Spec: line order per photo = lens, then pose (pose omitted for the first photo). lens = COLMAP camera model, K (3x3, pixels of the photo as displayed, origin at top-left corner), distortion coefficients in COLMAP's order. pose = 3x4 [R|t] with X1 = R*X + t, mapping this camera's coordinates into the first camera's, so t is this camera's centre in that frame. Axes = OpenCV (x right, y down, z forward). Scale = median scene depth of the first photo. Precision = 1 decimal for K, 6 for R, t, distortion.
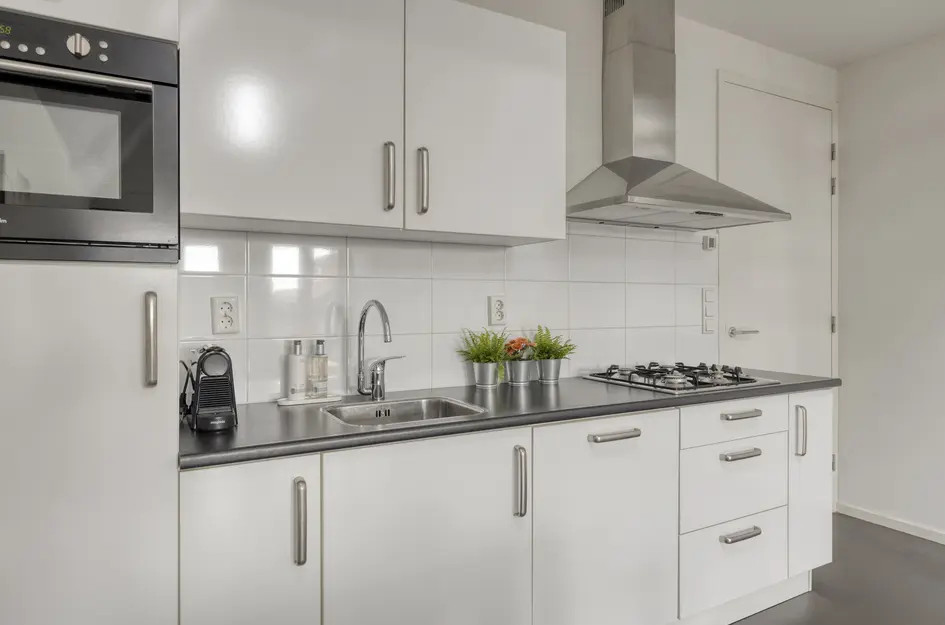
lens RADIAL K [[585.6, 0, 479.0], [0, 585.6, 303.7], [0, 0, 1]] dist [0.000103, 0.000389]
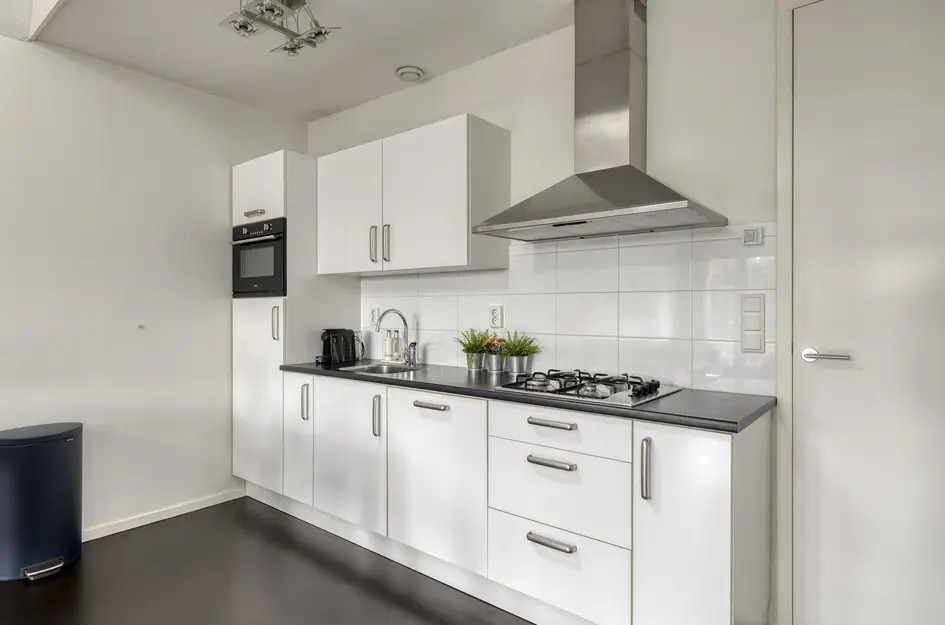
lens RADIAL K [[535.2, 0, 475.4], [0, 535.2, 312.5], [0, 0, 1]] dist [0.005972, 0.000312]
pose [[0.354379, 0.010876, -0.935039, 1.233732], [-0.002442, 0.999940, 0.010705, -0.012030], [0.935099, -0.001510, 0.354384, 0.536911]]
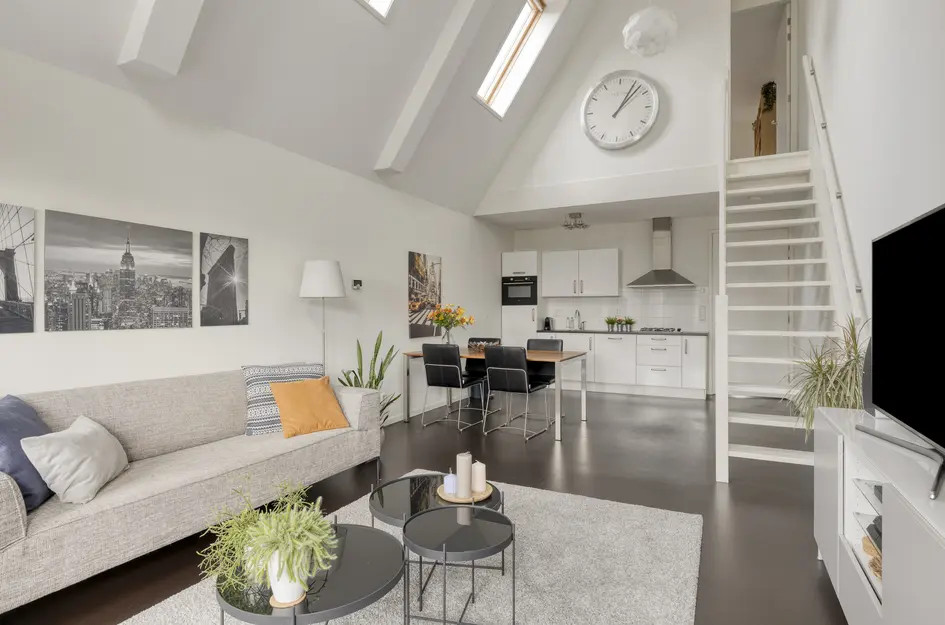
lens RADIAL K [[498.8, 0, 473.9], [0, 498.8, 312.4], [0, 0, 1]] dist [0.004456, 0.000611]
pose [[0.551554, 0.006882, -0.834110, 2.484087], [-0.000484, 0.999968, 0.007930, -0.012462], [0.834139, -0.003970, 0.551540, -1.818678]]
